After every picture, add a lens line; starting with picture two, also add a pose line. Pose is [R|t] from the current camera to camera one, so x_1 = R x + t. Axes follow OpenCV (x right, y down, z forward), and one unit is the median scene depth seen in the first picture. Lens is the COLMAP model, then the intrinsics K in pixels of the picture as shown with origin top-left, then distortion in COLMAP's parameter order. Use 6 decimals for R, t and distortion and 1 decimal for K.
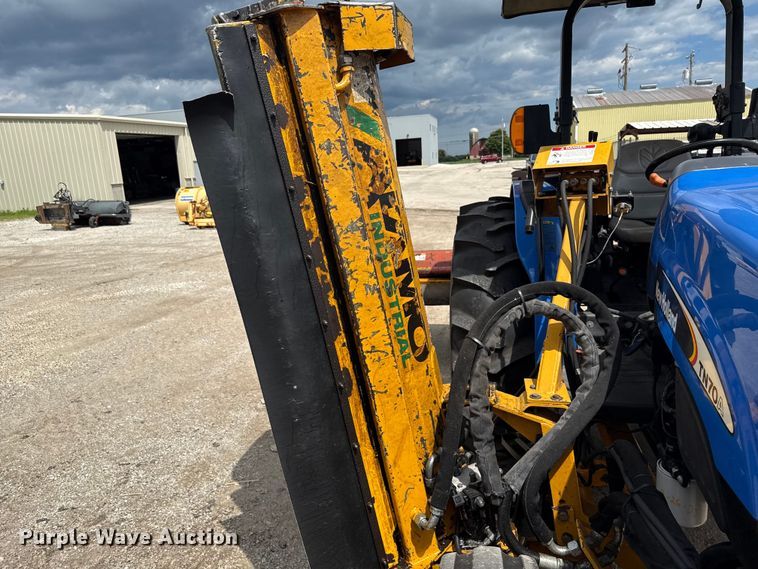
lens RADIAL K [[546.8, 0, 379.0], [0, 546.8, 284.5], [0, 0, 1]] dist [0.028144, -0.004450]
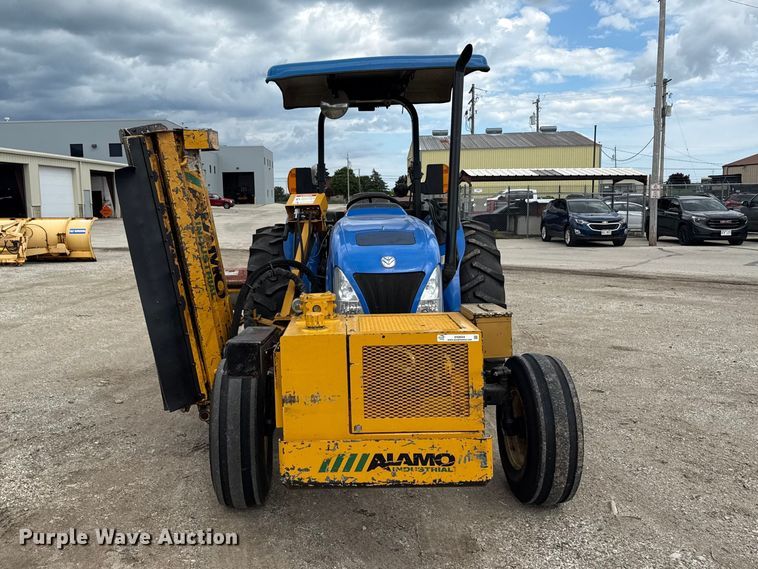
lens RADIAL K [[722.5, 0, 359.9], [0, 722.5, 282.7], [0, 0, 1]] dist [0.124893, -0.215493]
pose [[0.977191, 0.012956, 0.211966, 0.010195], [0.009977, 0.994234, -0.106765, 0.395155], [-0.212127, 0.106445, 0.971428, -1.772380]]
